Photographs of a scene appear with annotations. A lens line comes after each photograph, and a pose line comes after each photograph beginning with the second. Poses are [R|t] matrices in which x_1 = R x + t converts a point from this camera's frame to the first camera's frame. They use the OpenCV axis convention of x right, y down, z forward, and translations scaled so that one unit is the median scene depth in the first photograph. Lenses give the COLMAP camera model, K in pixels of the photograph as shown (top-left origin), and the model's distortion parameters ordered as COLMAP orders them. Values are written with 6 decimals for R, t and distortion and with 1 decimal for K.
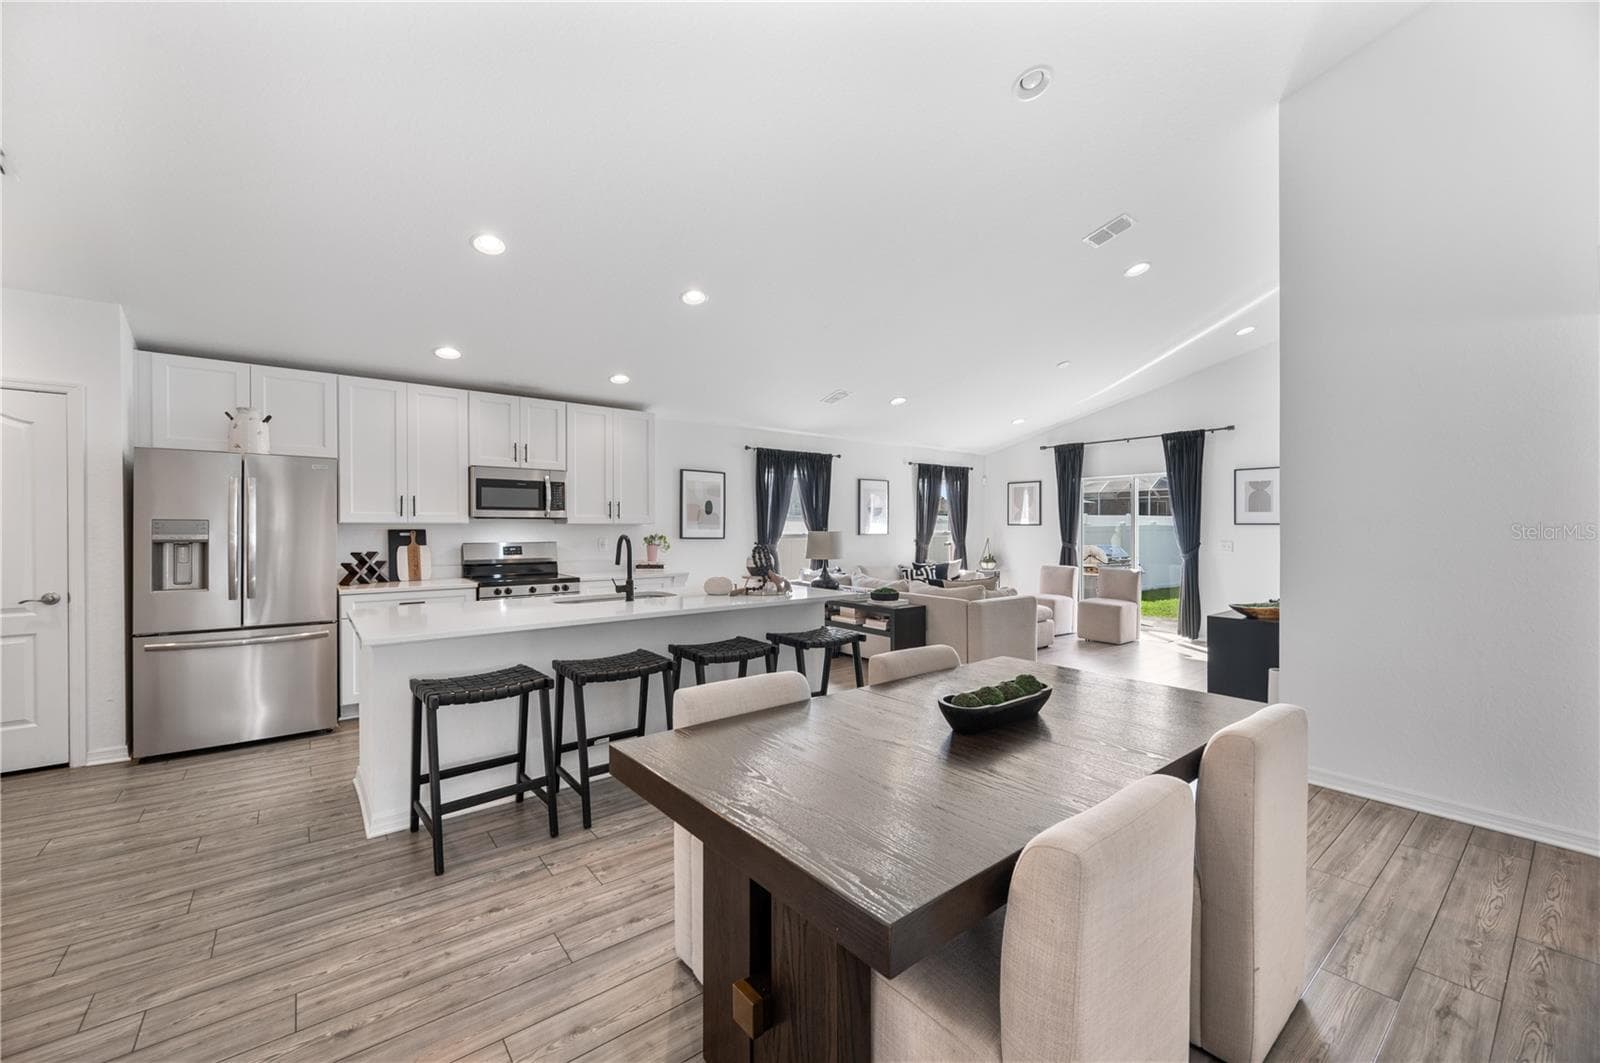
lens RADIAL K [[639.8, 0, 805.7], [0, 639.8, 527.2], [0, 0, 1]] dist [0.001936, 0.000073]
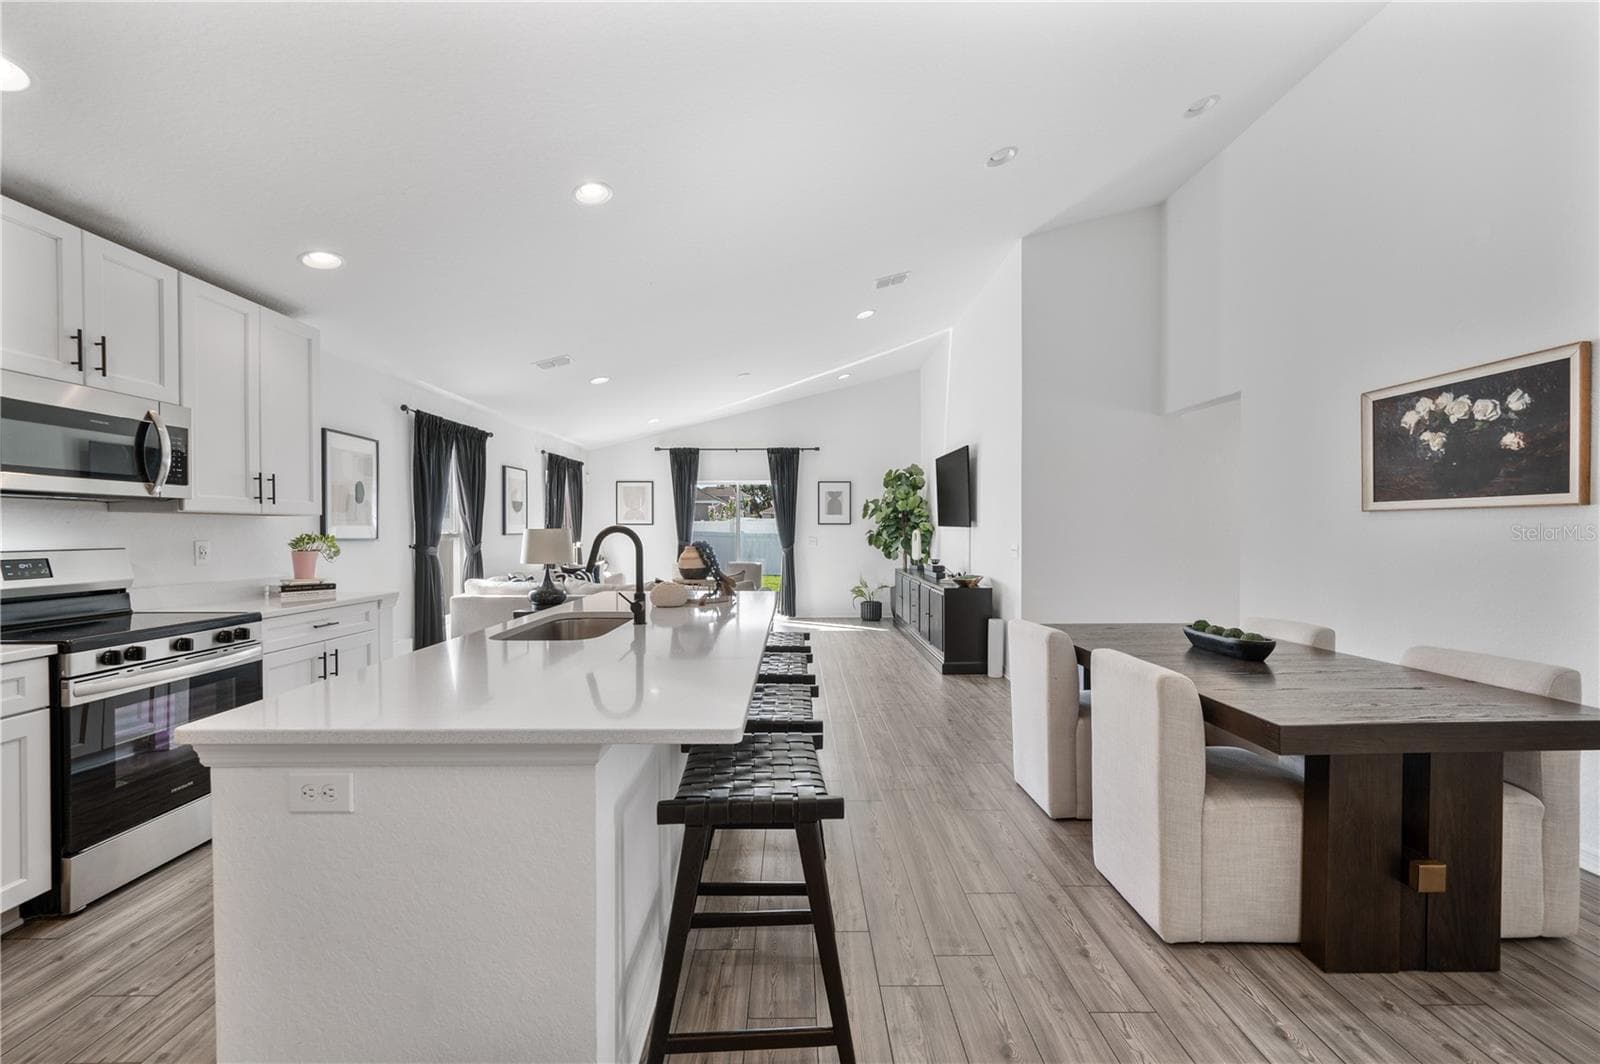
lens RADIAL K [[639.8, 0, 806.0], [0, 639.8, 532.7], [0, 0, 1]] dist [0.001936, 0.000073]
pose [[0.614185, -0.004406, 0.789150, -0.387594], [0.003485, 0.999990, 0.002871, 0.009764], [-0.789155, 0.000987, 0.614194, 0.246236]]
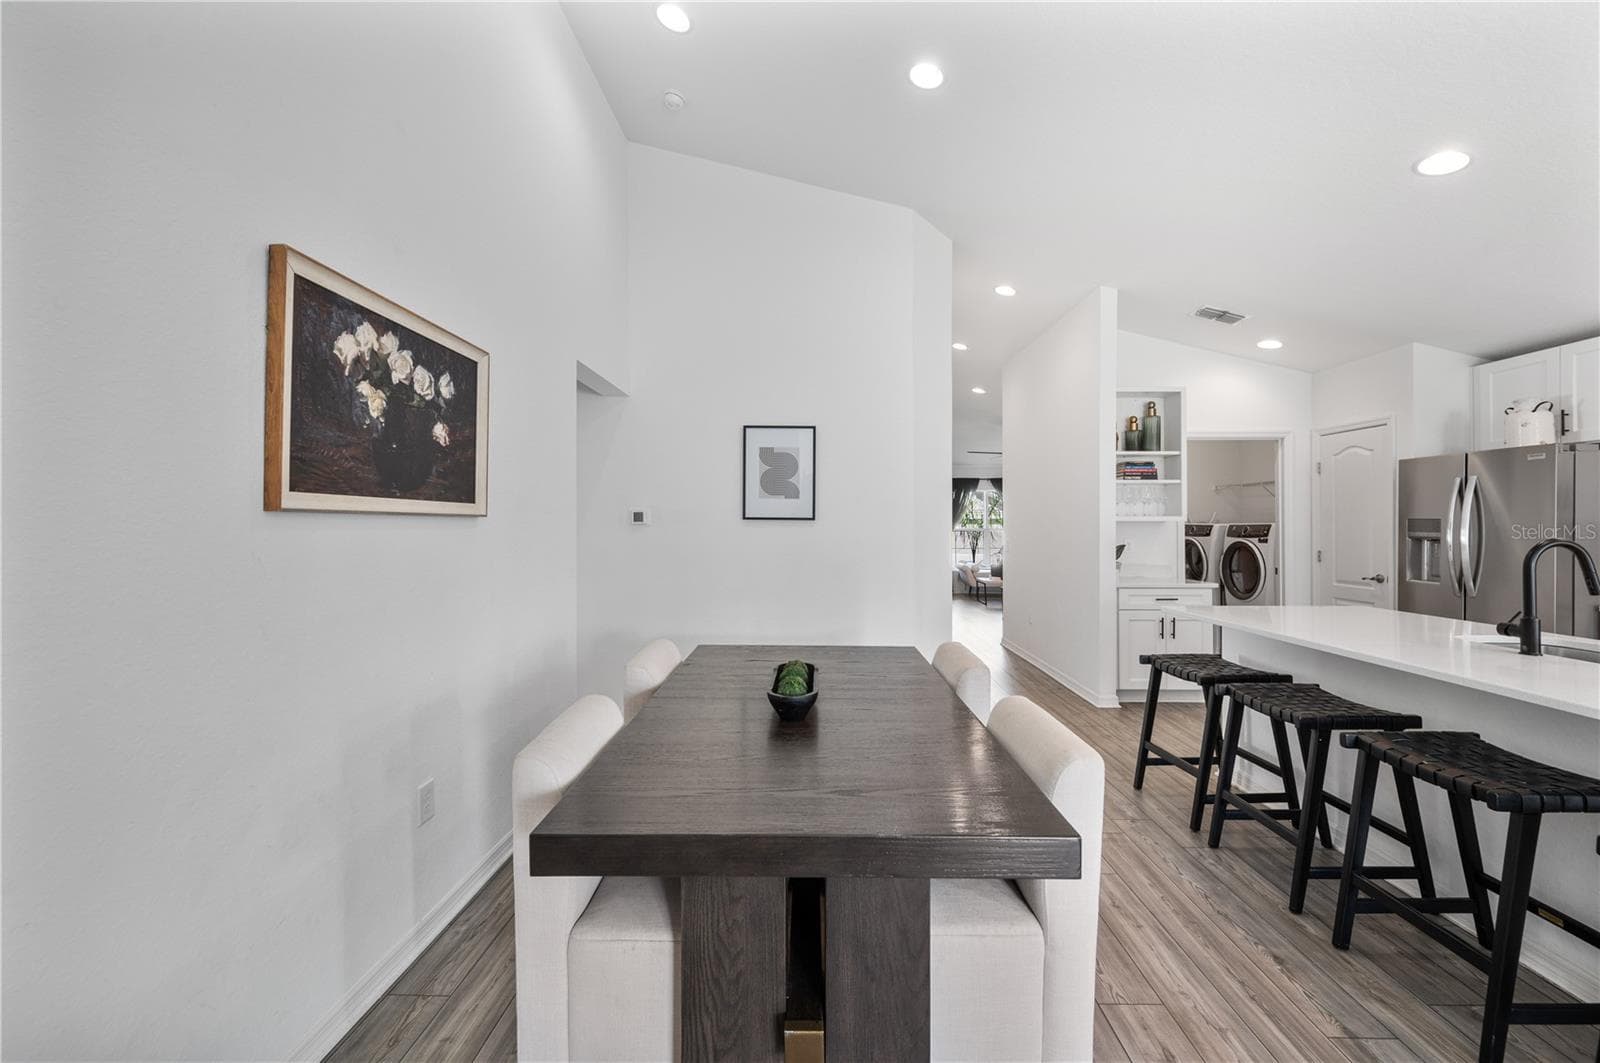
lens RADIAL K [[639.8, 0, 795.8], [0, 639.8, 520.8], [0, 0, 1]] dist [0.001936, 0.000073]
pose [[-0.656925, -0.006255, -0.753930, 0.322565], [-0.001908, 0.999976, -0.006634, 0.000636], [0.753953, -0.002920, -0.656922, 0.488113]]
